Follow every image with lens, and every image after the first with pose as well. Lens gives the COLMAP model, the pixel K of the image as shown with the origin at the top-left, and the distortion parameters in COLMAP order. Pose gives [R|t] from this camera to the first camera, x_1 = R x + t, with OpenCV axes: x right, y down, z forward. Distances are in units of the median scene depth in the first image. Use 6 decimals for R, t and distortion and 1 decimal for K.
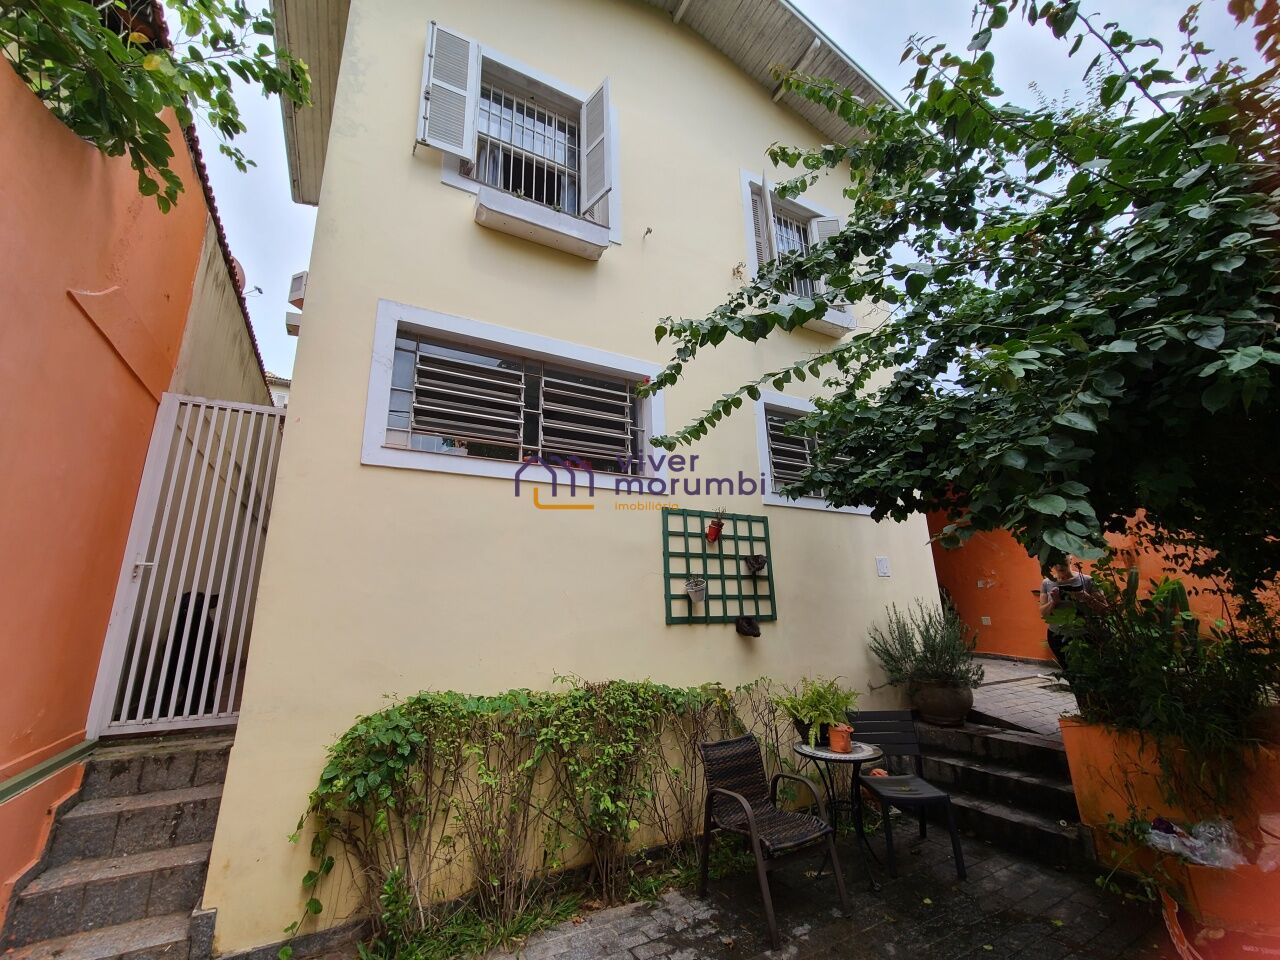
lens RADIAL K [[522.6, 0, 636.3], [0, 522.6, 482.5], [0, 0, 1]] dist [-0.004757, 0.001398]
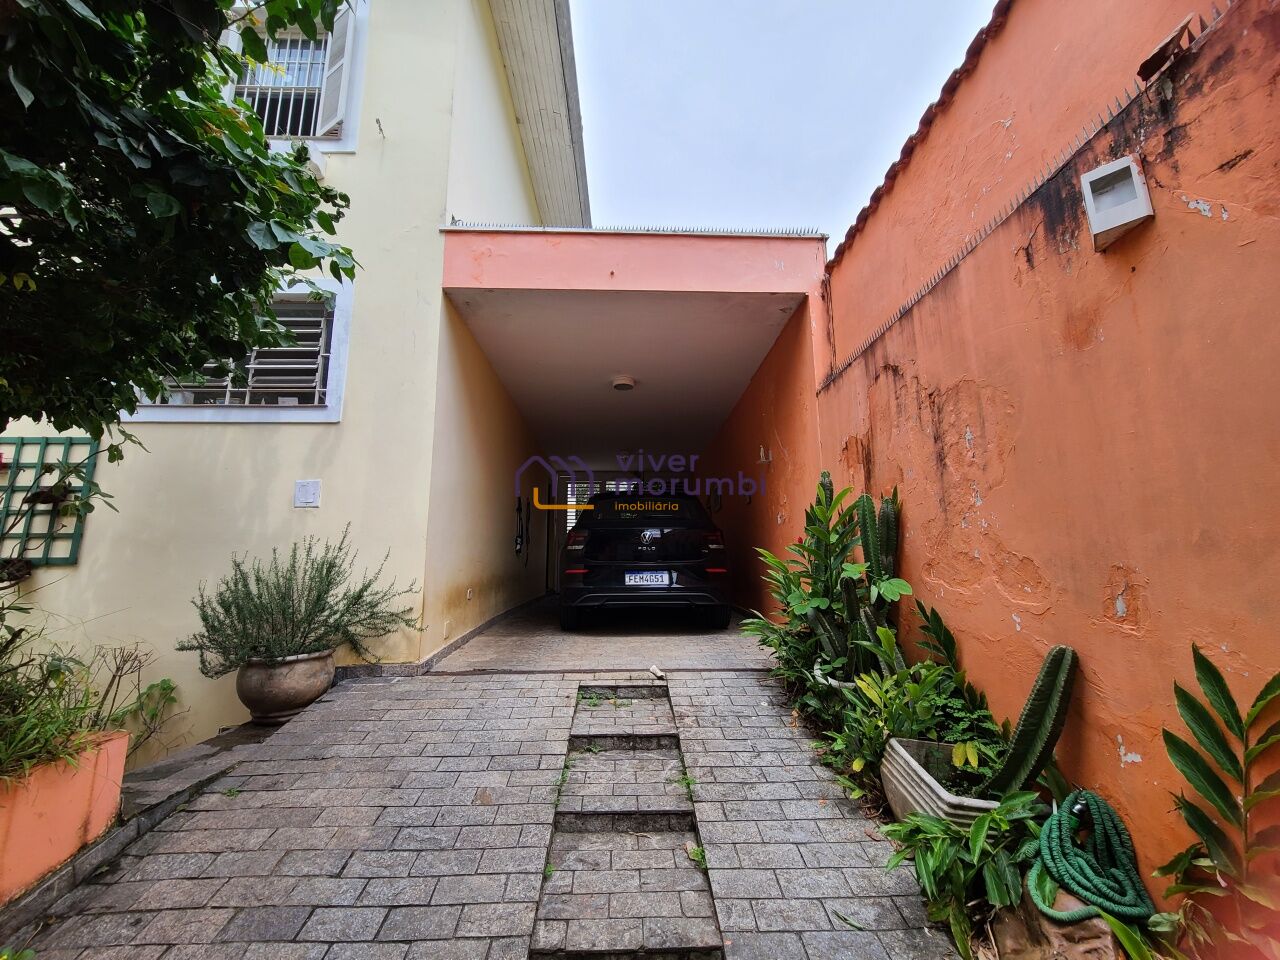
lens RADIAL K [[522.6, 0, 632.8], [0, 522.6, 474.3], [0, 0, 1]] dist [-0.004757, 0.001398]
pose [[0.889079, -0.052926, -0.454684, 1.959679], [0.091341, 0.993830, 0.062923, 0.212389], [0.448548, -0.097475, 0.888428, 0.949818]]
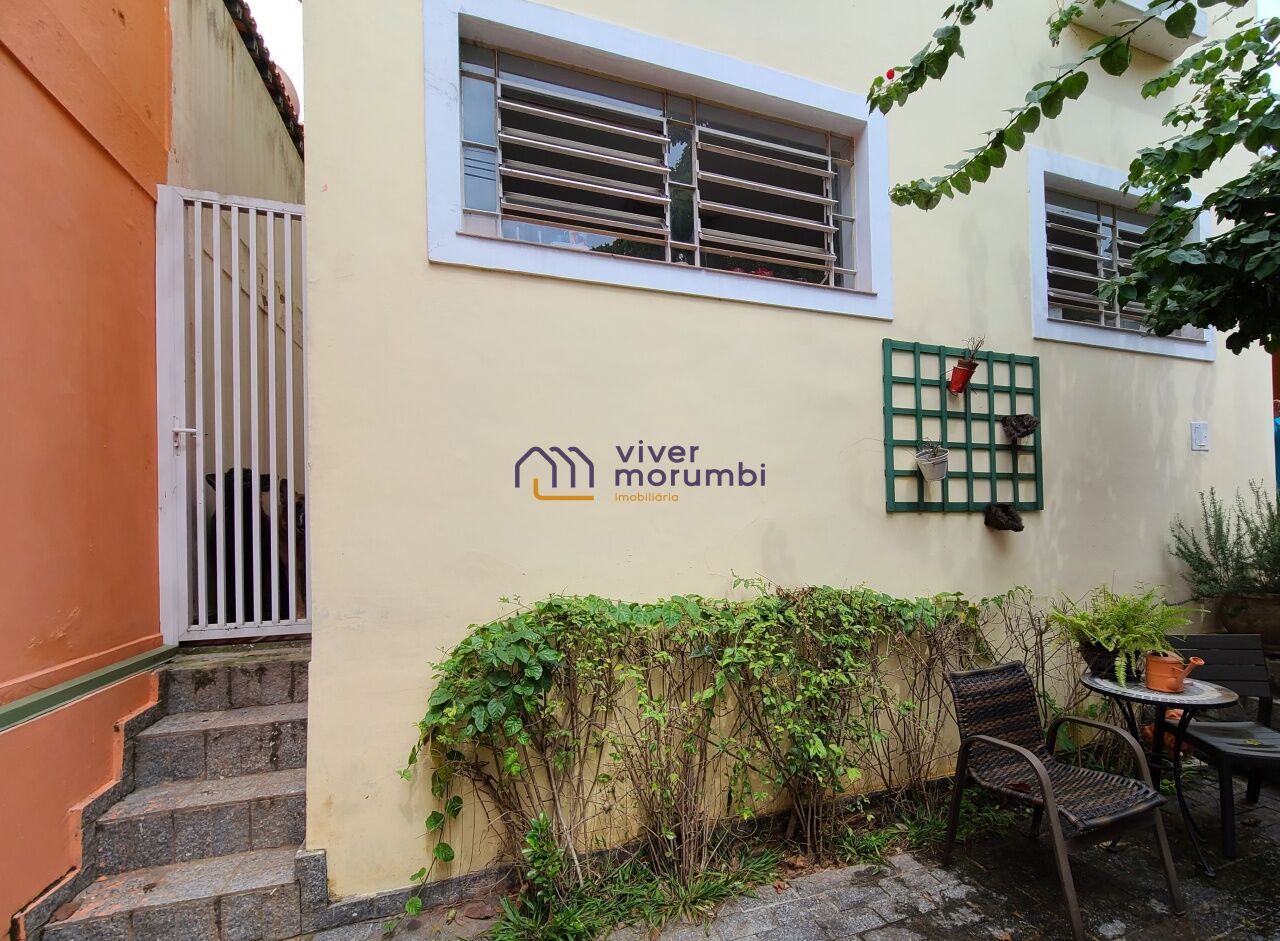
lens RADIAL K [[586.3, 0, 711.5], [0, 586.3, 534.6], [0, 0, 1]] dist [-0.003234, -0.000907]
pose [[0.991472, 0.002803, -0.130293, -0.088945], [0.030689, 0.966633, 0.254322, 0.117900], [0.126658, -0.256152, 0.958303, 0.268976]]
